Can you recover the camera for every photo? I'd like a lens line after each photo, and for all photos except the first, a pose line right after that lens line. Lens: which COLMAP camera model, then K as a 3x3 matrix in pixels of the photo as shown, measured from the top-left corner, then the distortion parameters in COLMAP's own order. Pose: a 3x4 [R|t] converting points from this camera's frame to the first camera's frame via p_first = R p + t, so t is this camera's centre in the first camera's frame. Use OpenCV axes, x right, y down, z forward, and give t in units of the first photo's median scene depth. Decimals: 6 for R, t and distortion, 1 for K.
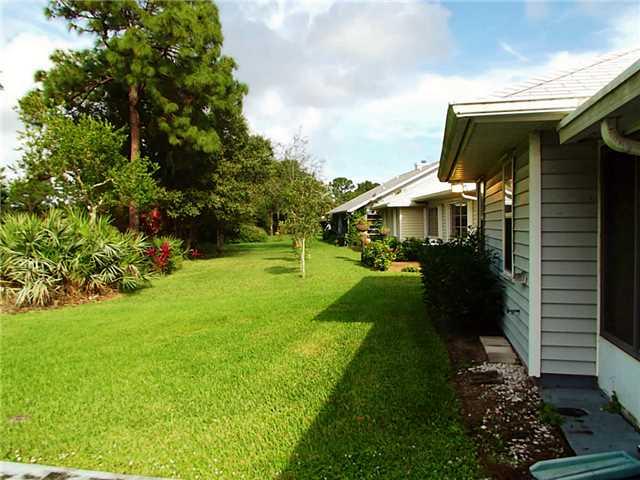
lens RADIAL K [[529.4, 0, 319.4], [0, 529.4, 243.1], [0, 0, 1]] dist [-0.070748, 0.031739]
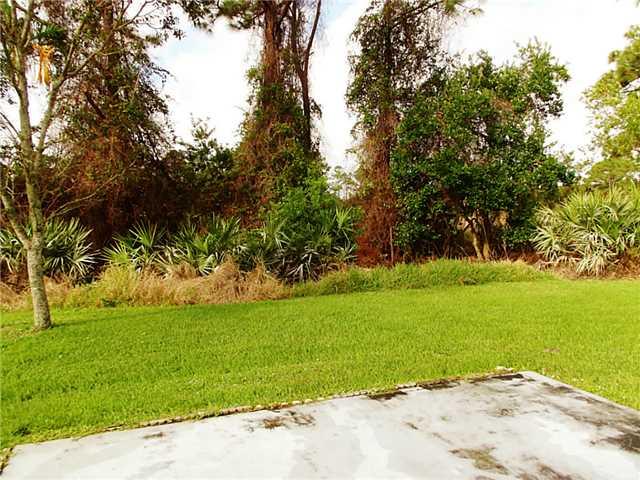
lens RADIAL K [[529.4, 0, 319.7], [0, 529.4, 240.9], [0, 0, 1]] dist [-0.070748, 0.031739]
pose [[0.524369, 0.052056, -0.849898, 0.080595], [-0.017921, 0.998583, 0.050106, 0.002628], [0.851303, -0.011043, 0.524559, -0.070480]]
